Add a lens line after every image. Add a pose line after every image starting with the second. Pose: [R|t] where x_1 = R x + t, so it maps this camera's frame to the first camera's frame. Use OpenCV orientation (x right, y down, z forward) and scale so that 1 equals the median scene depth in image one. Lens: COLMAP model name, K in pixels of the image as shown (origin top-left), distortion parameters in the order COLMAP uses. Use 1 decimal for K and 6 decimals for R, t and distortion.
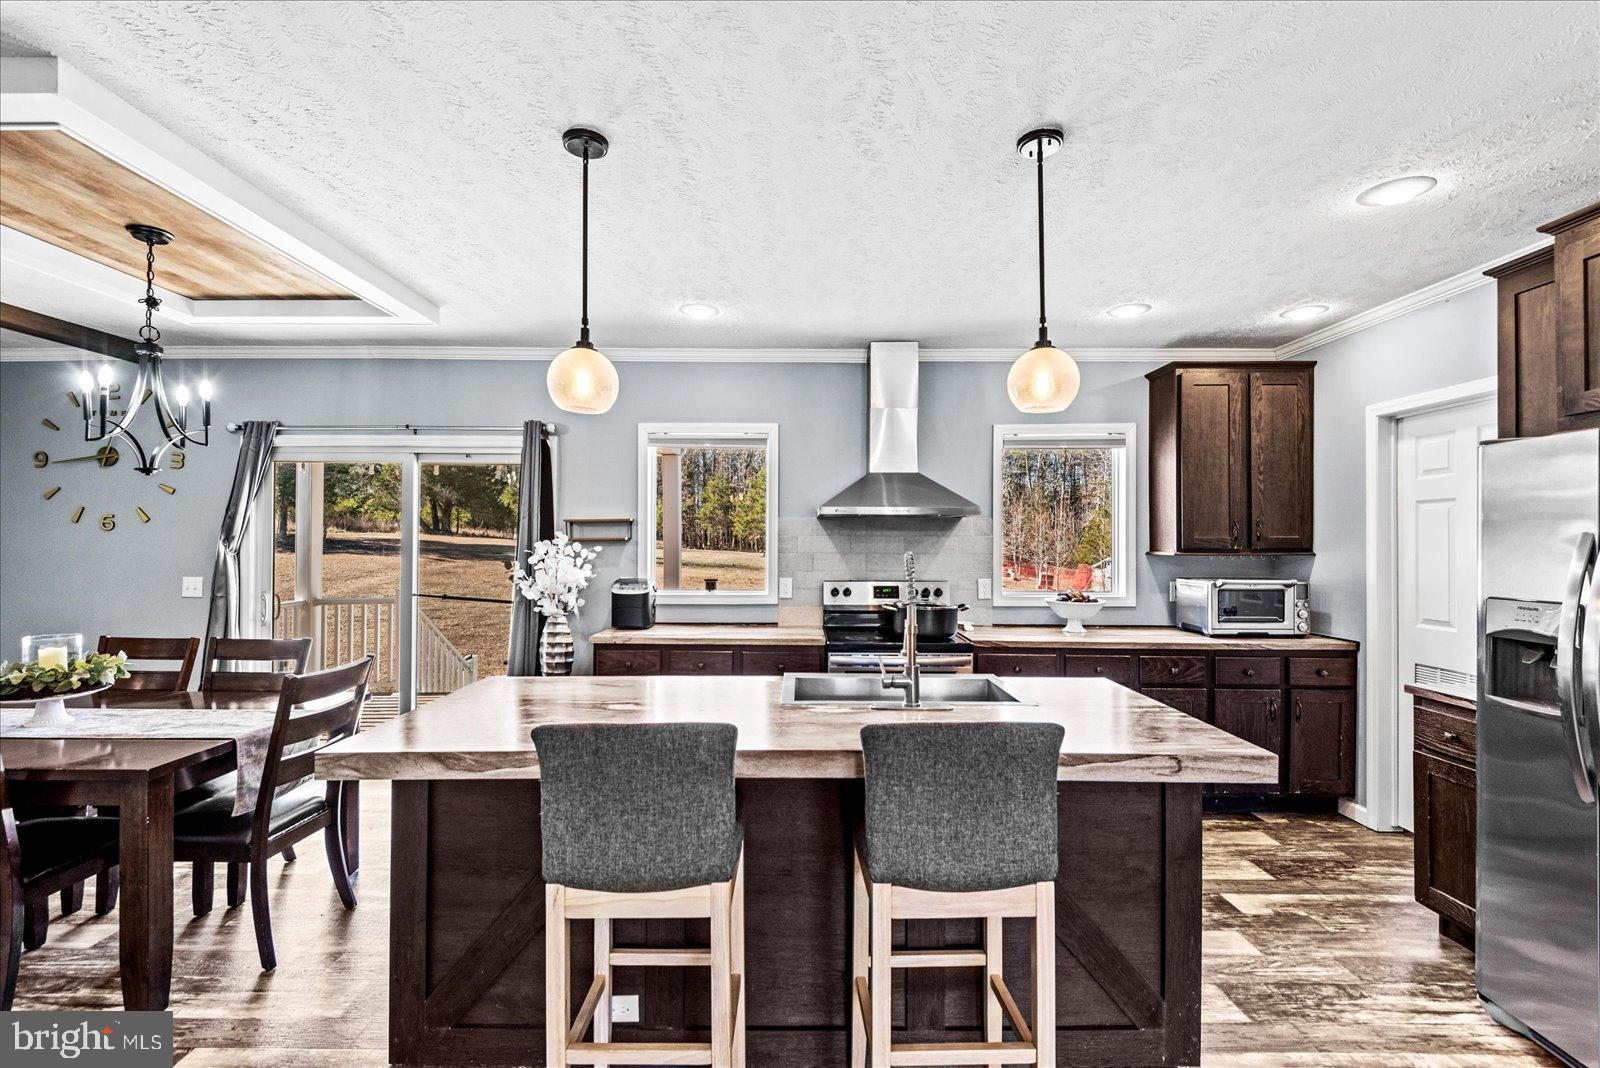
lens RADIAL K [[699.0, 0, 790.5], [0, 699.0, 538.9], [0, 0, 1]] dist [-0.001797, -0.000820]
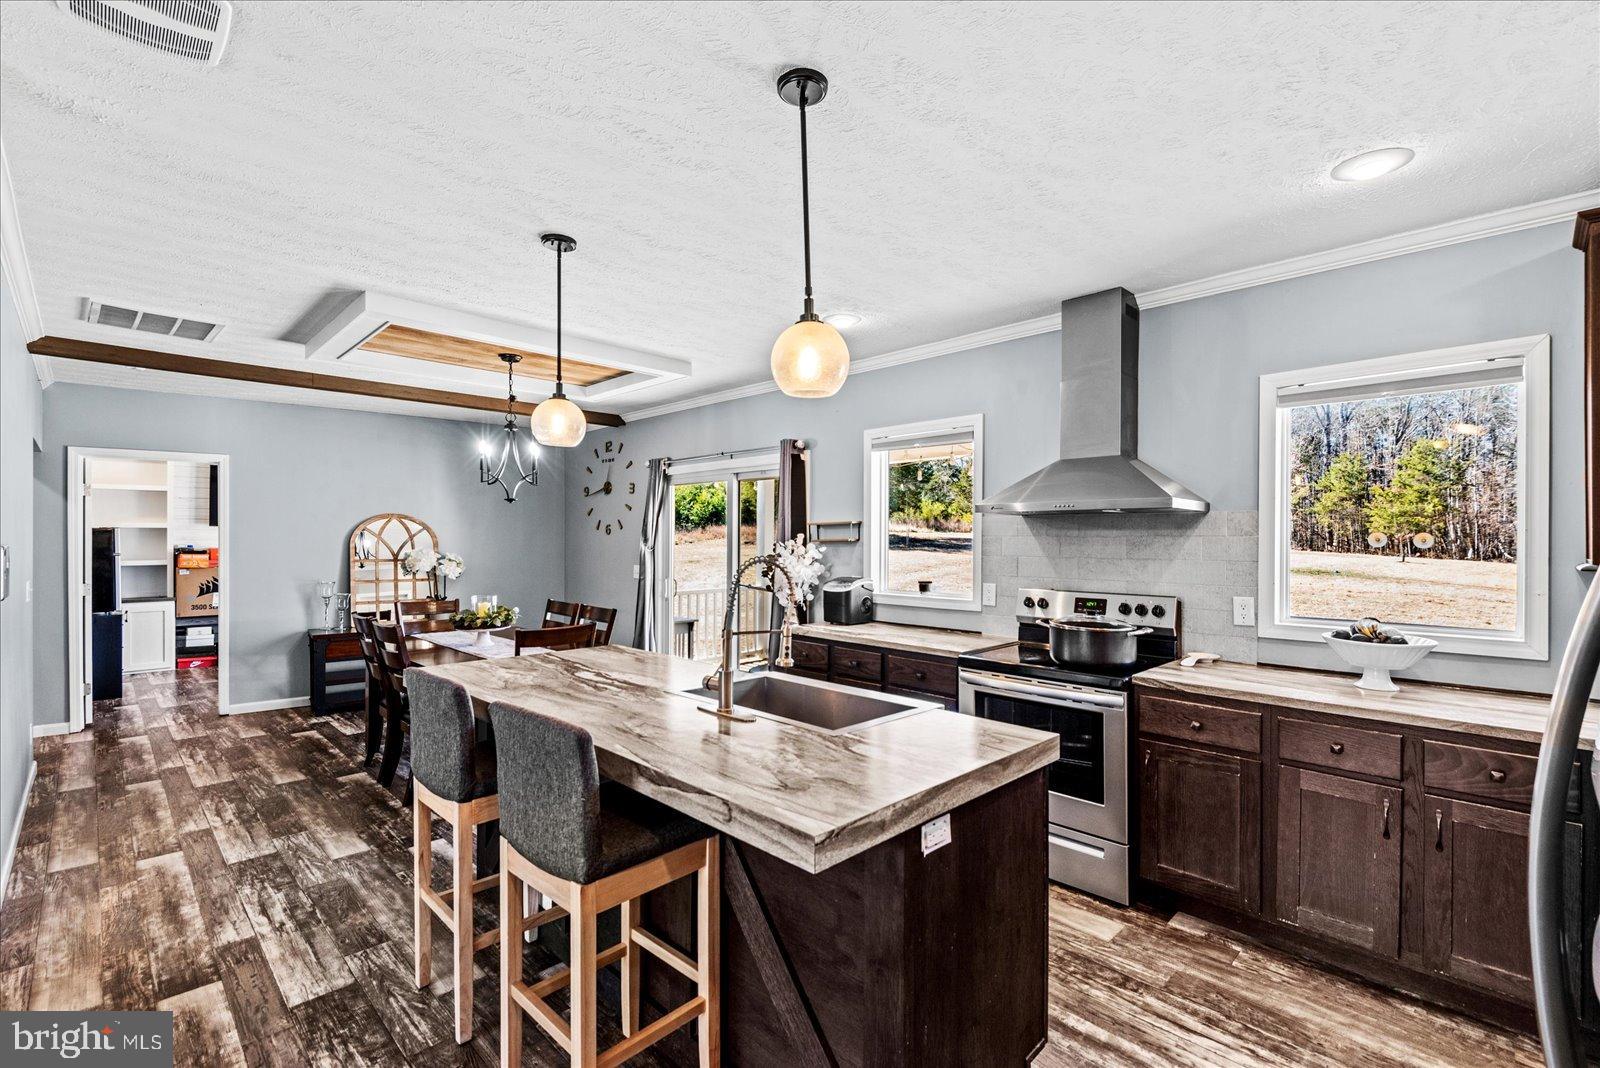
lens RADIAL K [[699.0, 0, 799.0], [0, 699.0, 539.4], [0, 0, 1]] dist [-0.001797, -0.000820]
pose [[0.699542, 0.000223, -0.714591, 0.474680], [0.001234, 0.999998, 0.001521, -0.002754], [0.714590, -0.001946, 0.699540, 0.193492]]
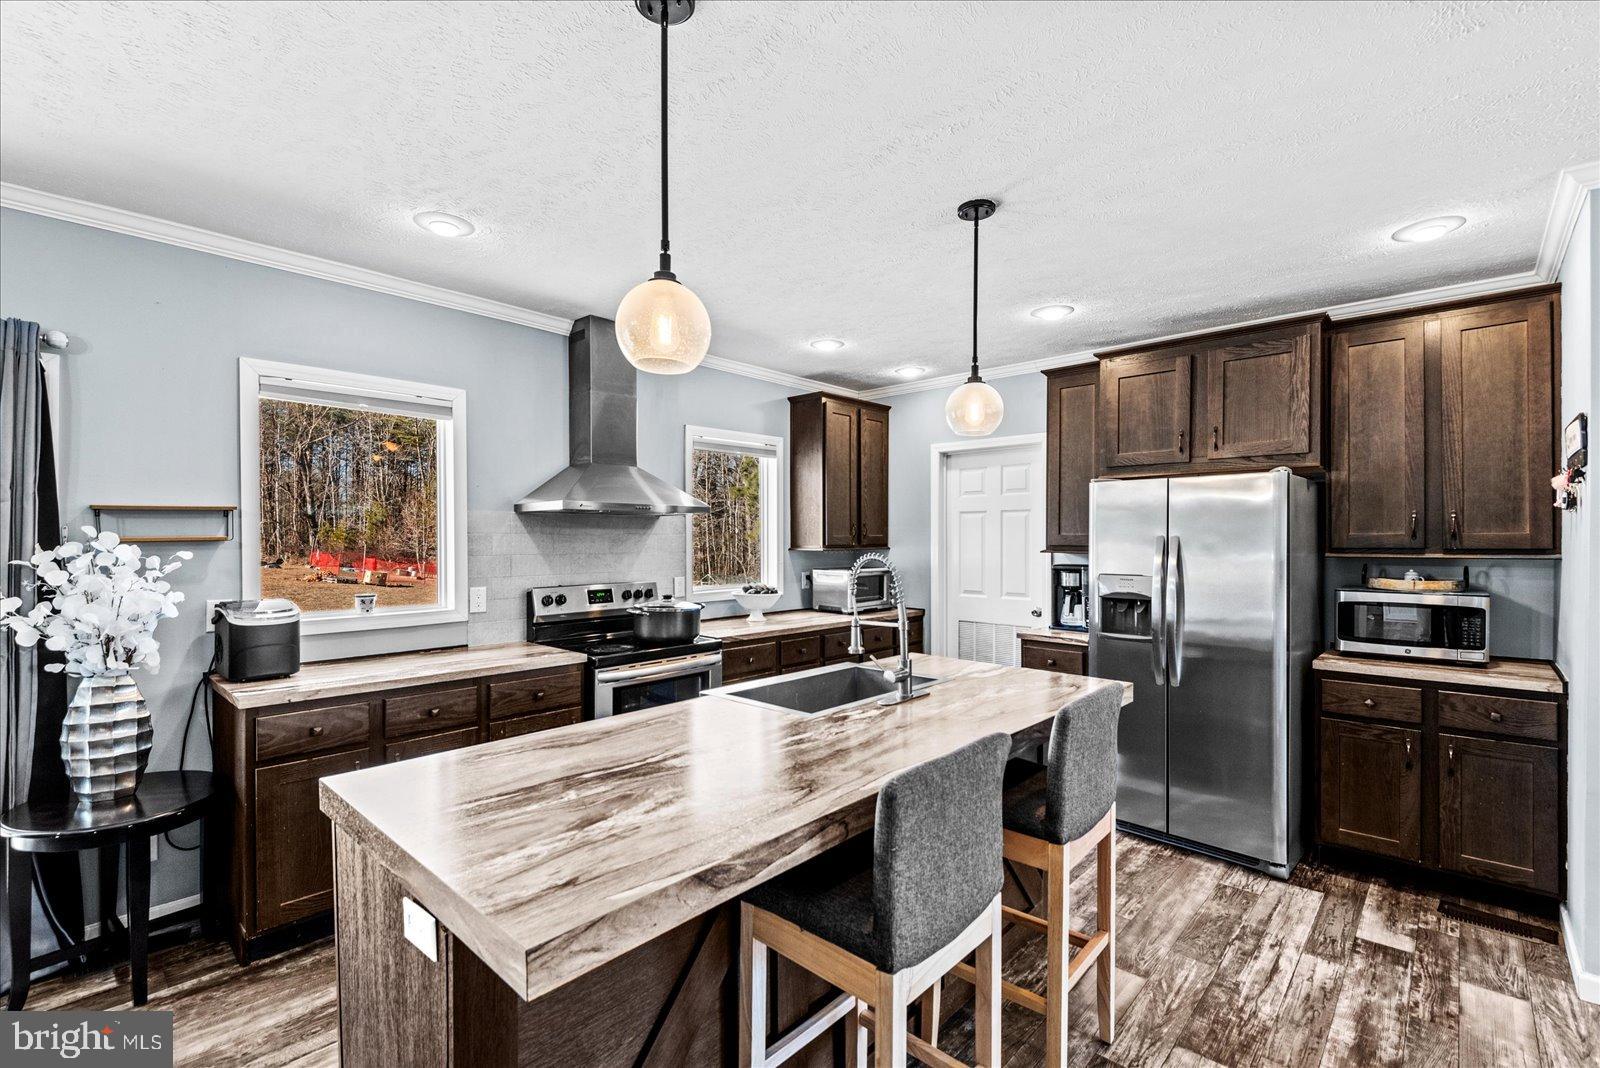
lens RADIAL K [[699.0, 0, 804.4], [0, 699.0, 539.2], [0, 0, 1]] dist [-0.001797, -0.000820]
pose [[0.673419, -0.004617, 0.739247, -0.350737], [-0.000973, 0.999974, 0.007133, -0.004764], [-0.739260, -0.005523, 0.673397, 0.193464]]
